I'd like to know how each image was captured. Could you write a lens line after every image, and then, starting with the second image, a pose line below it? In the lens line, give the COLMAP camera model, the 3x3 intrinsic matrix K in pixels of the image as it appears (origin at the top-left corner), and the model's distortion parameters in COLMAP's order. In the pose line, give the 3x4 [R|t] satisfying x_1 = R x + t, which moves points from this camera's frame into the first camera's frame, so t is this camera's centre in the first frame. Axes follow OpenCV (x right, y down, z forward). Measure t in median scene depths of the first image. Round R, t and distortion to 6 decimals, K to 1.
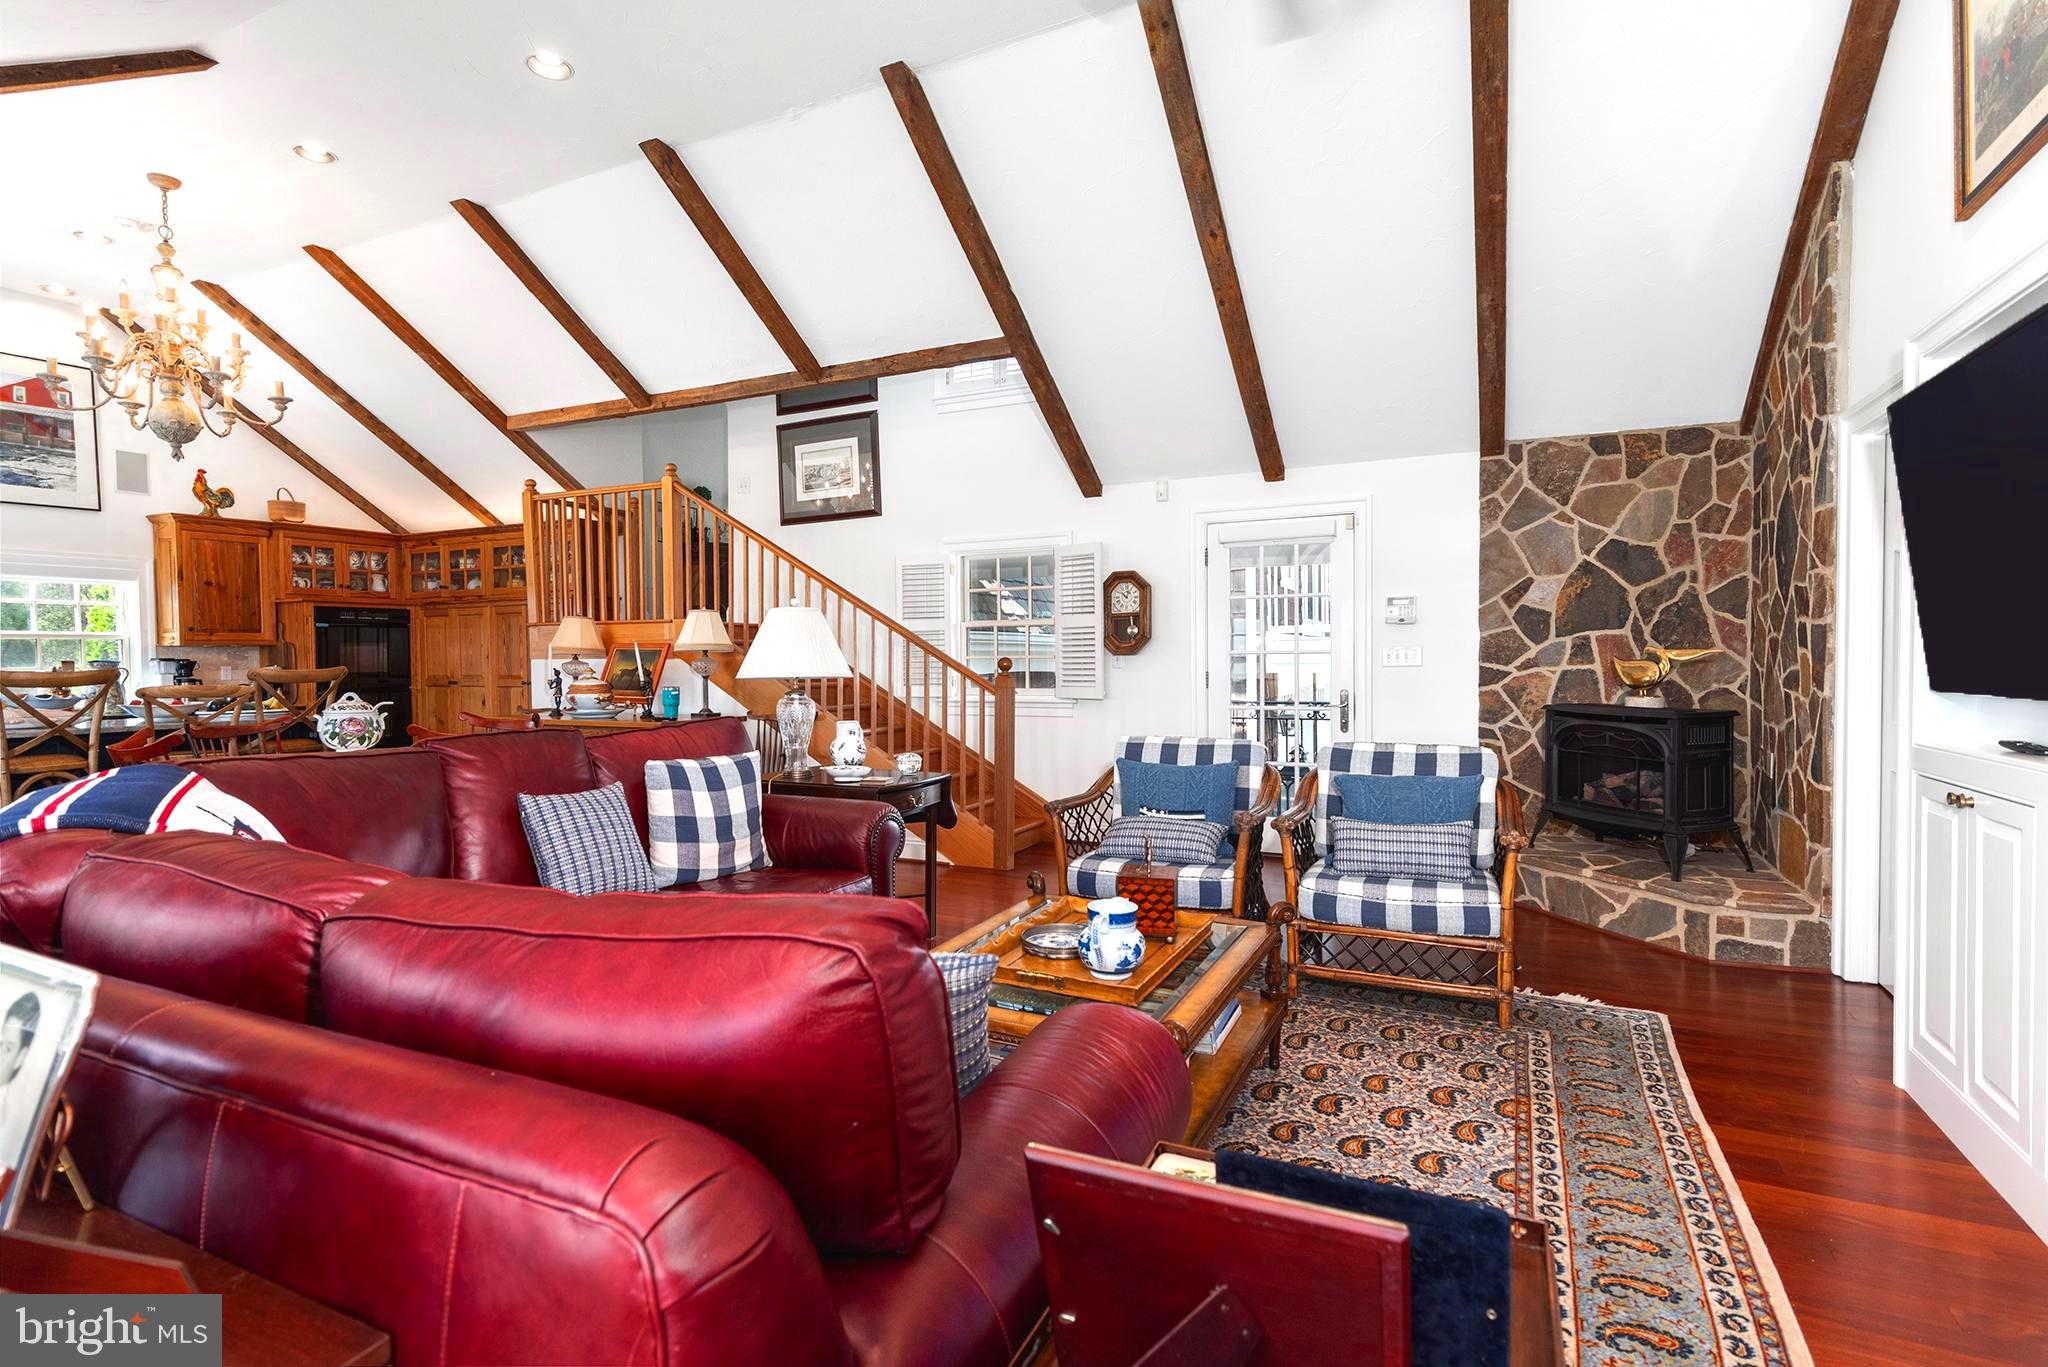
lens RADIAL K [[1004.7, 0, 1034.9], [0, 1004.7, 685.0], [0, 0, 1]] dist [0.003025, -0.001515]
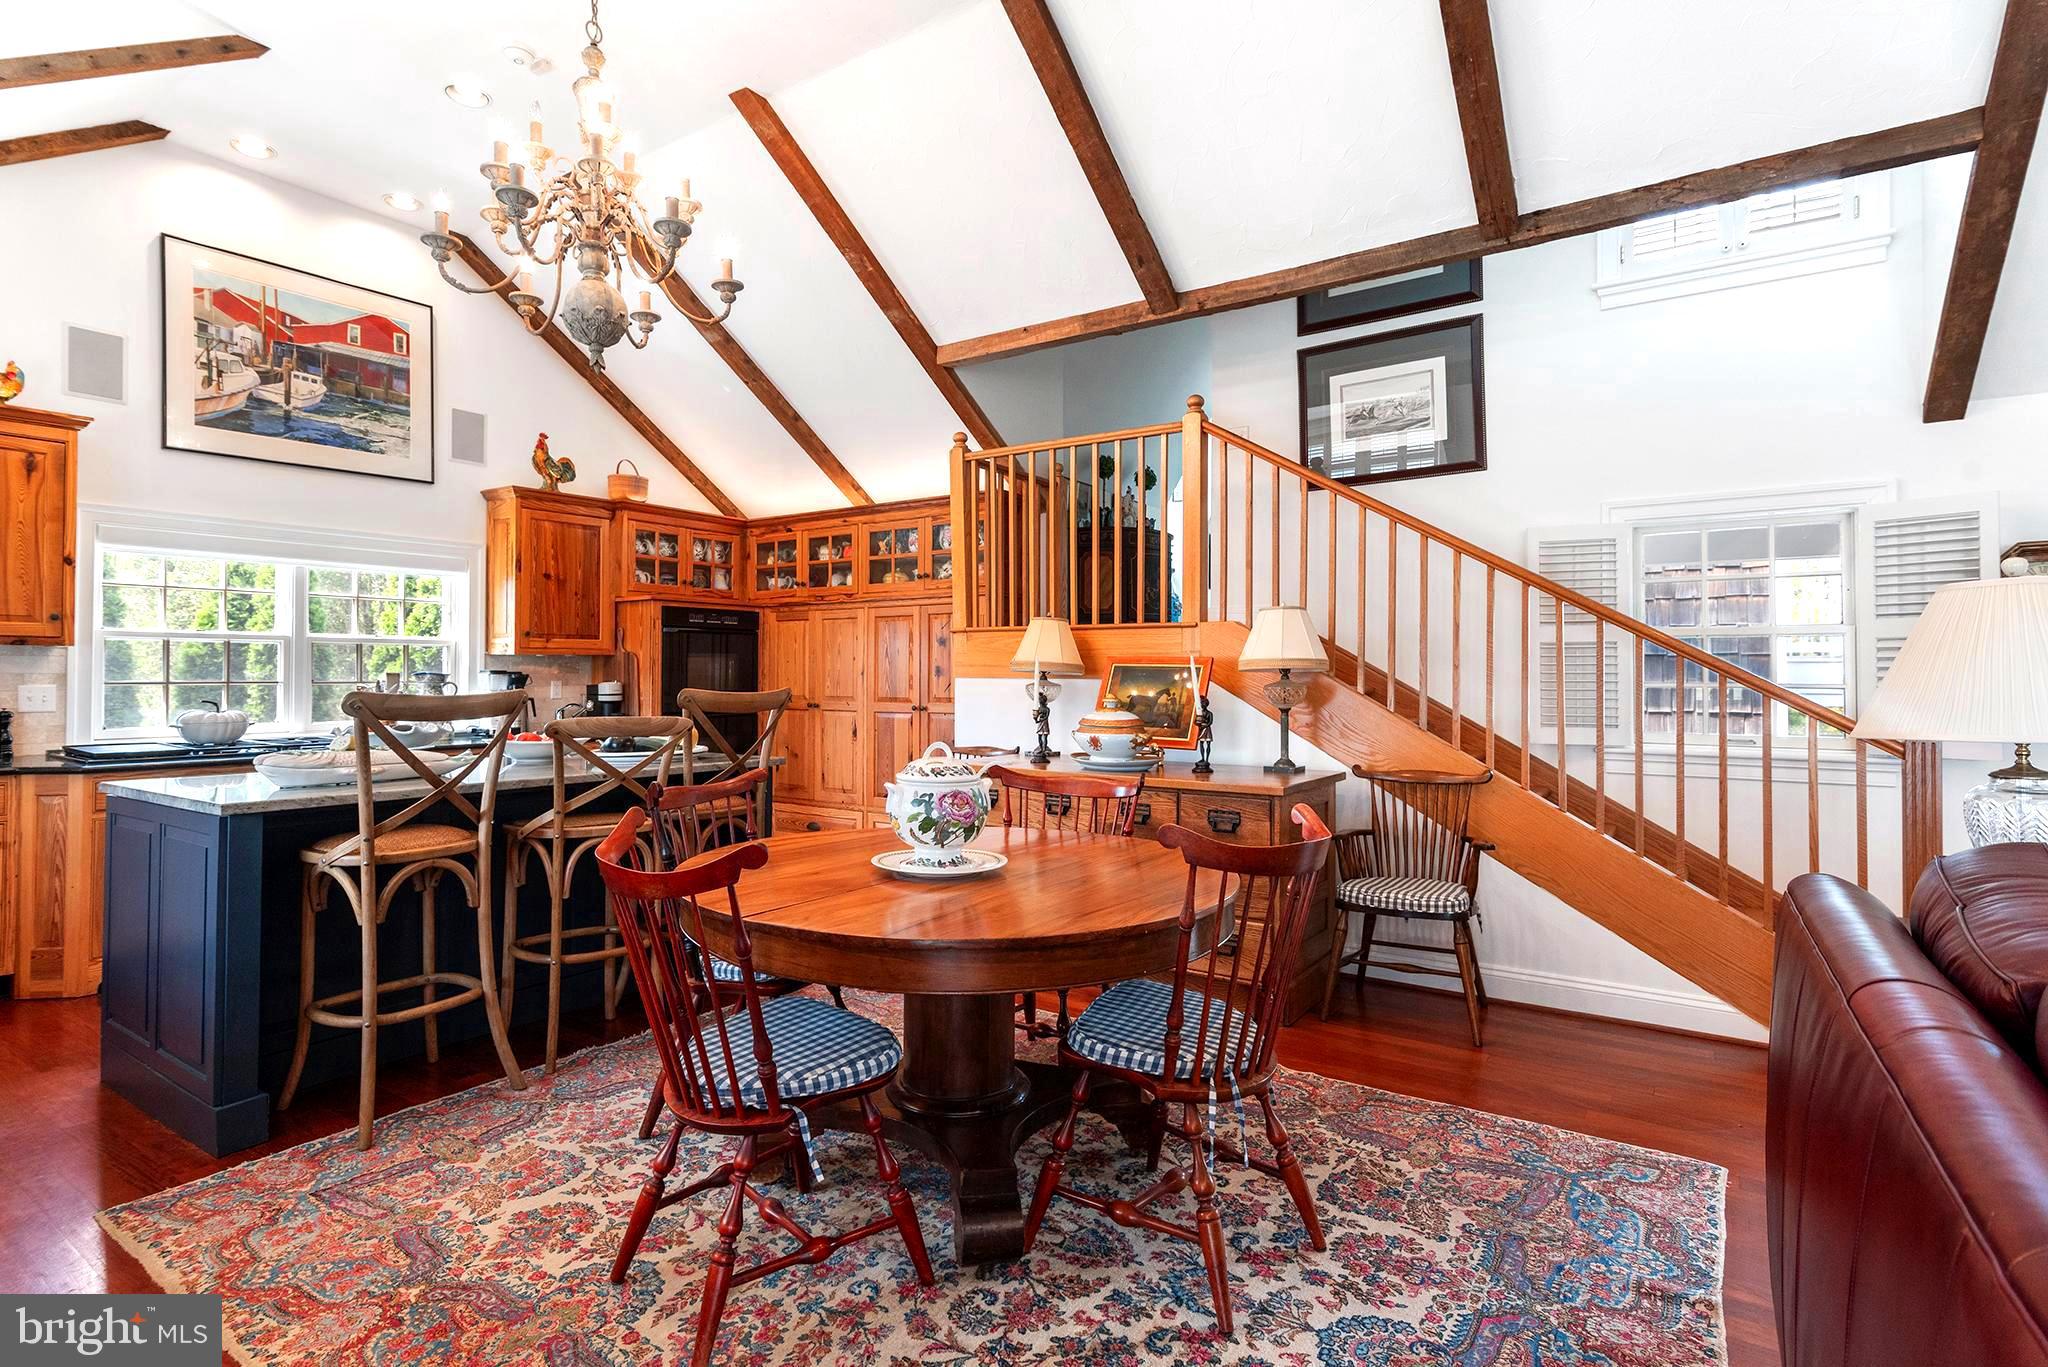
lens RADIAL K [[1004.7, 0, 1020.1], [0, 1004.7, 665.2], [0, 0, 1]] dist [0.003025, -0.001515]
pose [[0.988184, 0.011547, -0.152835, -0.333120], [-0.017285, 0.999193, -0.036270, -0.008984], [0.152293, 0.038484, 0.987586, 0.280241]]
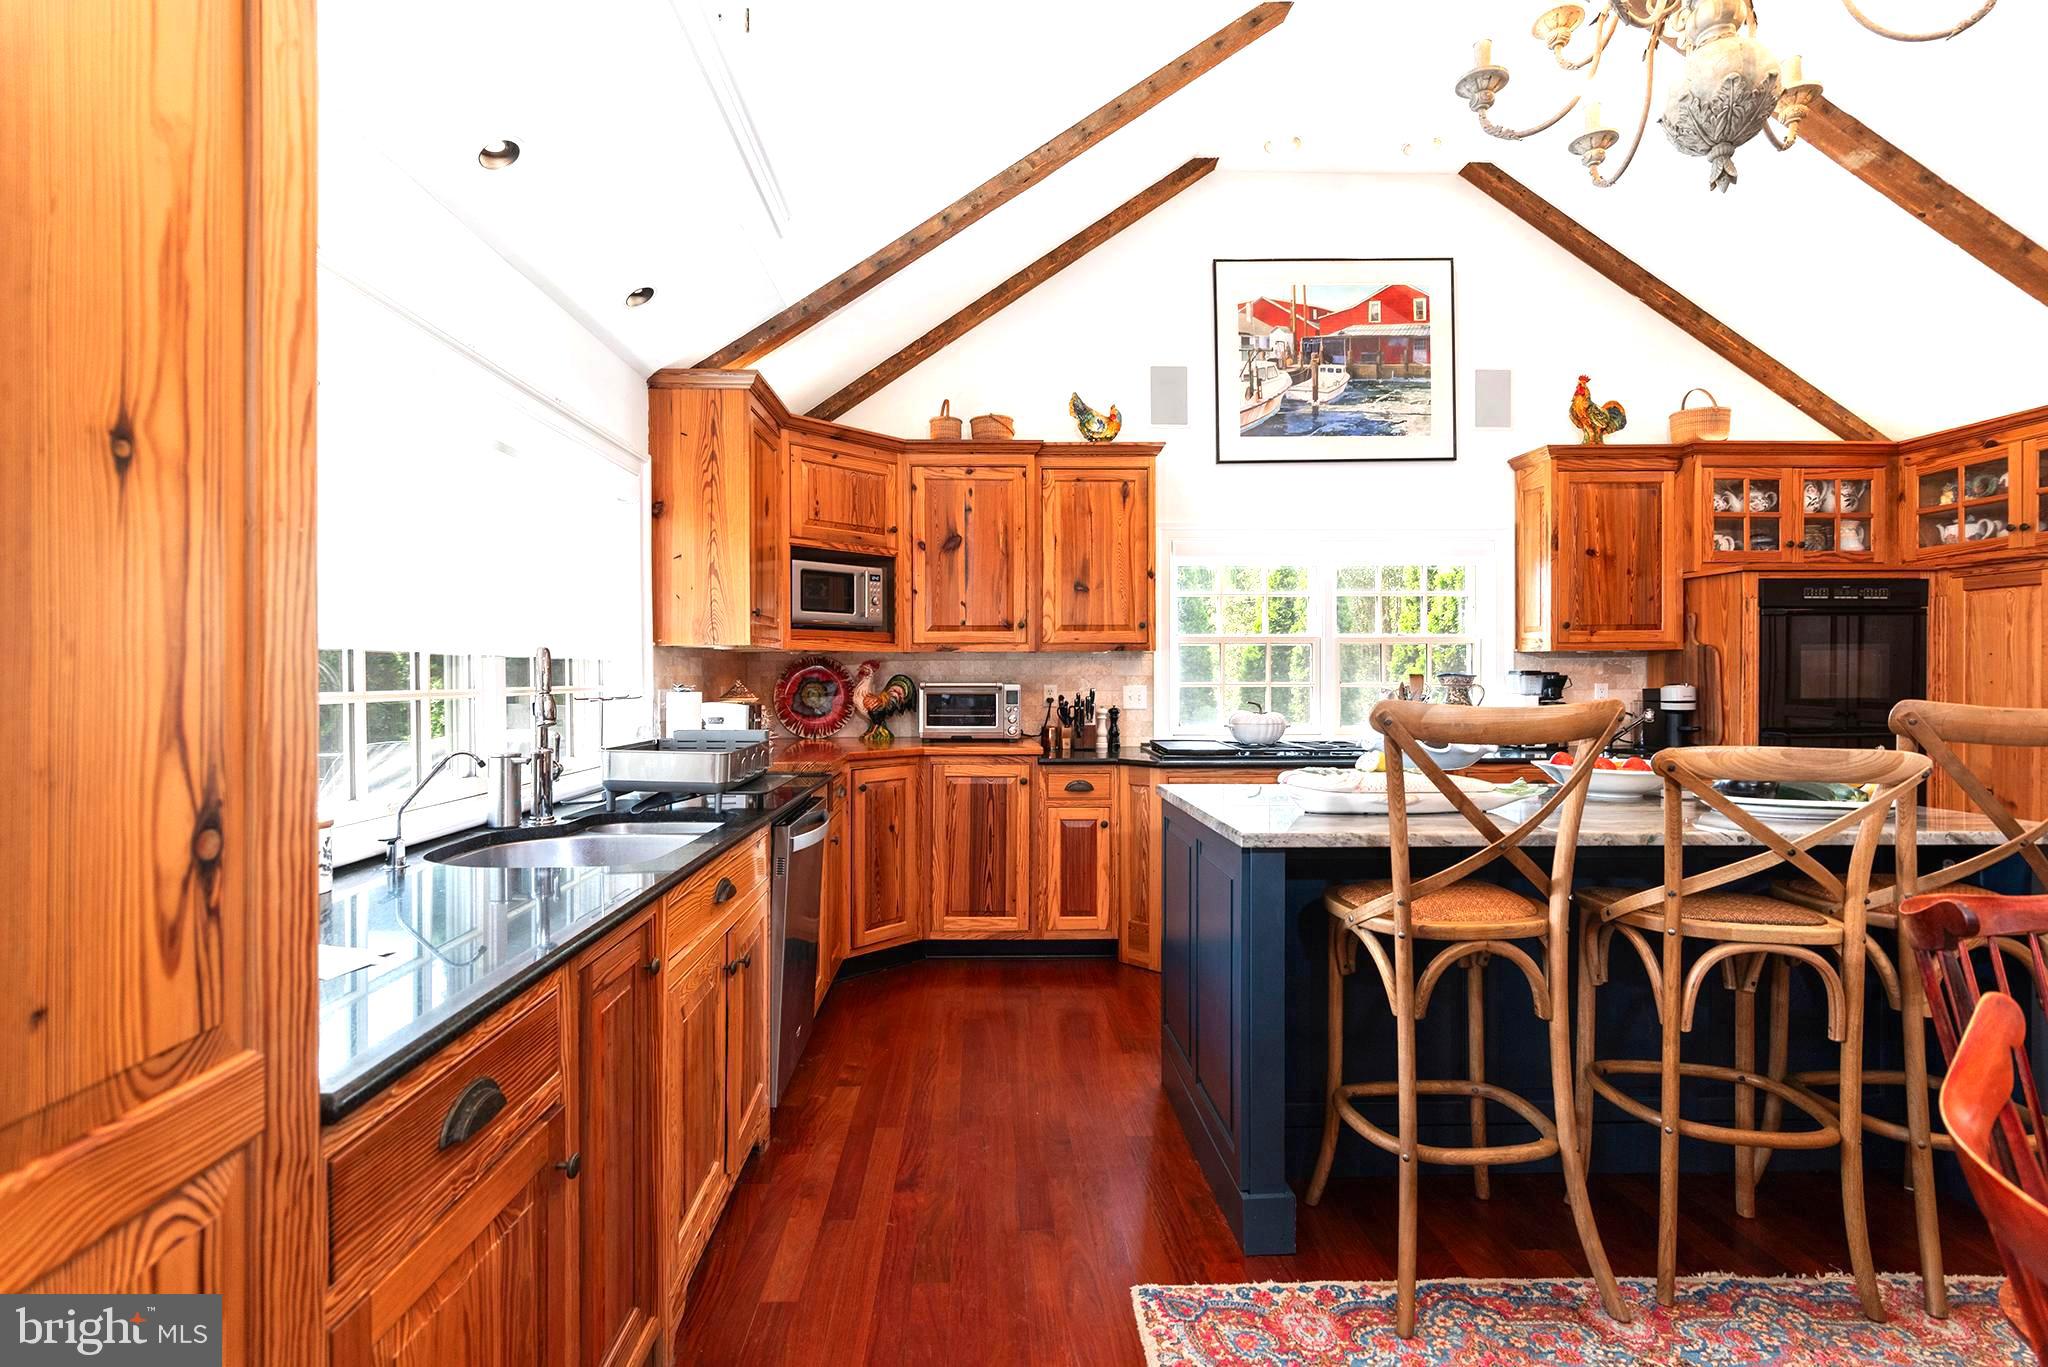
lens RADIAL K [[1004.7, 0, 1016.3], [0, 1004.7, 671.0], [0, 0, 1]] dist [0.003025, -0.001515]
pose [[0.470579, 0.006134, -0.882337, -0.433952], [-0.029246, 0.999535, -0.008650, -0.010623], [0.881873, 0.029876, 0.470539, 0.387653]]
